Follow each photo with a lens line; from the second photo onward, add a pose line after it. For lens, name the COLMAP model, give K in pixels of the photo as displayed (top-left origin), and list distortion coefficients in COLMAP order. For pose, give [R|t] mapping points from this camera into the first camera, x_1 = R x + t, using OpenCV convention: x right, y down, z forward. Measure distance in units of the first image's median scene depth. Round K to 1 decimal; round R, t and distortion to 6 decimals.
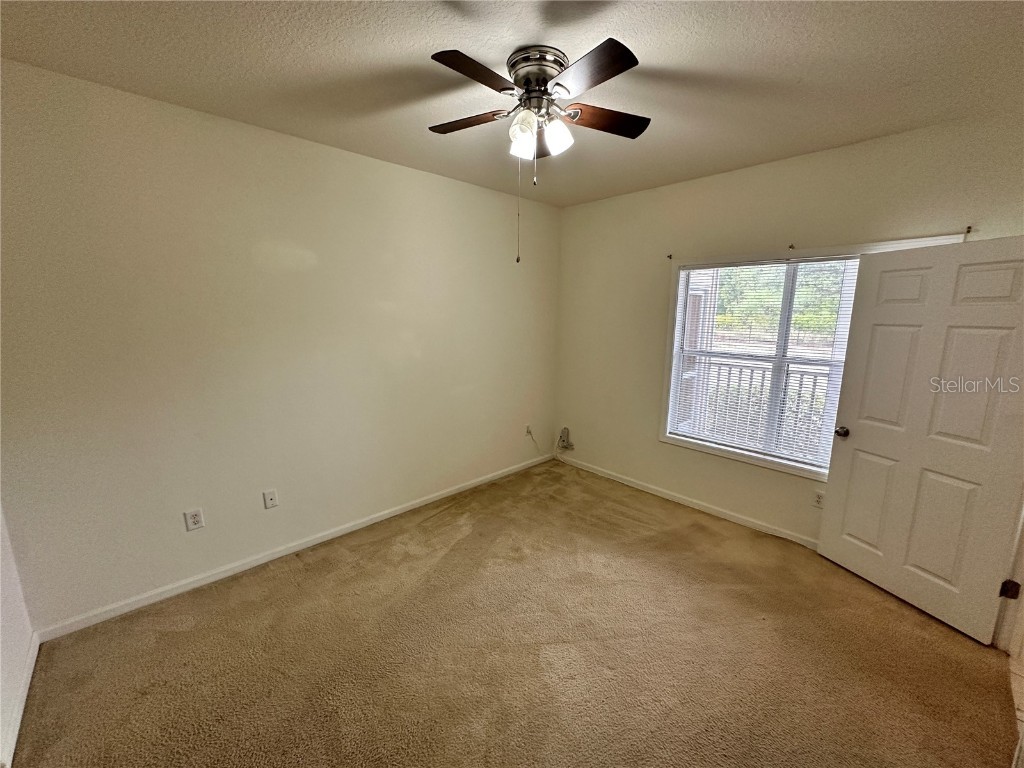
lens RADIAL K [[408.9, 0, 510.8], [0, 408.9, 382.6], [0, 0, 1]] dist [-0.001611, 0.000698]
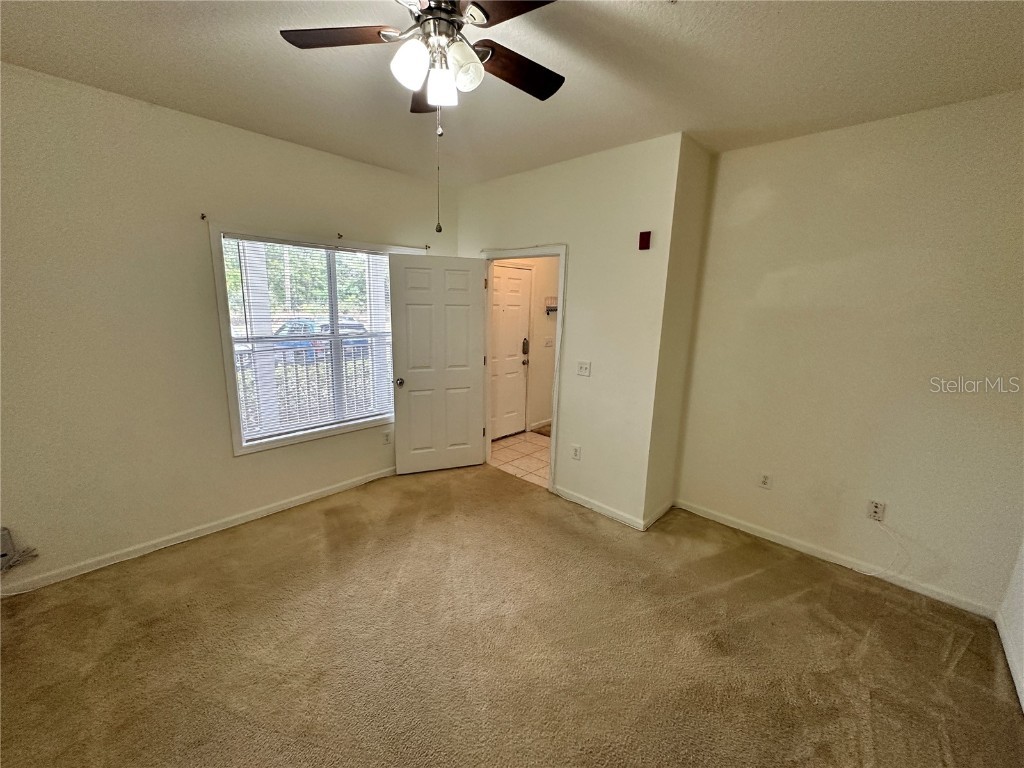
lens RADIAL K [[408.9, 0, 510.8], [0, 408.9, 382.6], [0, 0, 1]] dist [-0.001611, 0.000698]
pose [[-0.061724, -0.201618, 0.977517, -0.502533], [0.148480, 0.966632, 0.208749, -0.098339], [-0.986987, 0.158027, -0.029728, 0.588321]]
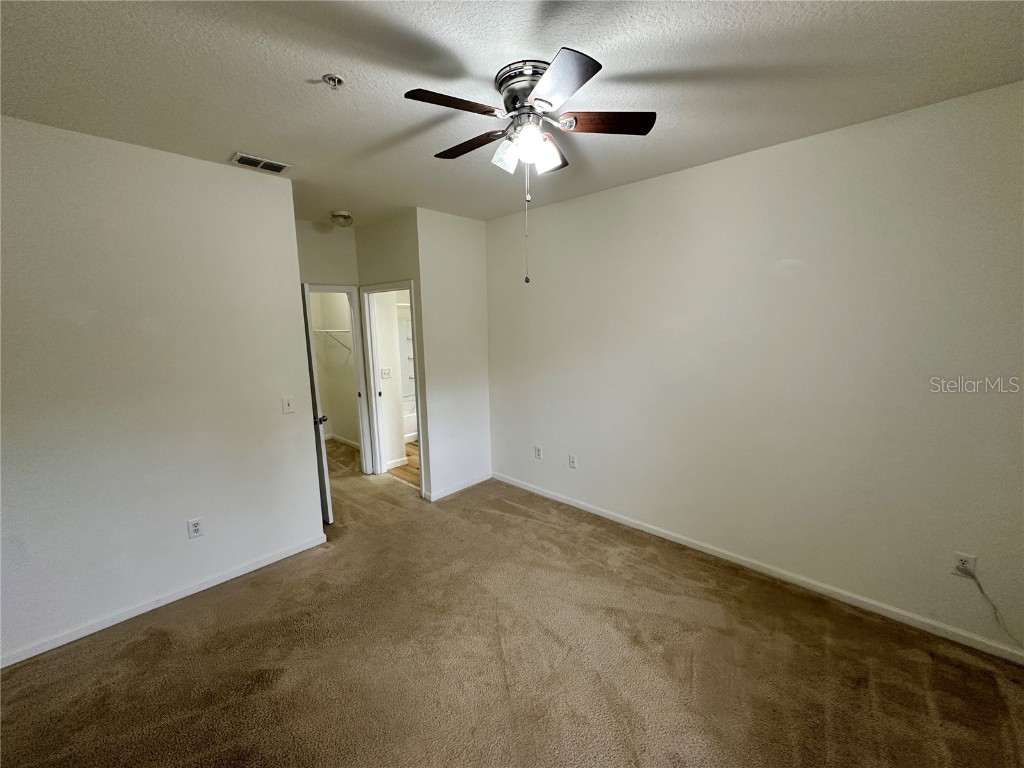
lens RADIAL K [[408.9, 0, 510.8], [0, 408.9, 382.6], [0, 0, 1]] dist [-0.001611, 0.000698]
pose [[0.064324, 0.138804, -0.988229, 0.652976], [-0.156781, 0.979387, 0.127357, -0.106818], [0.985536, 0.146744, 0.084760, 0.573609]]
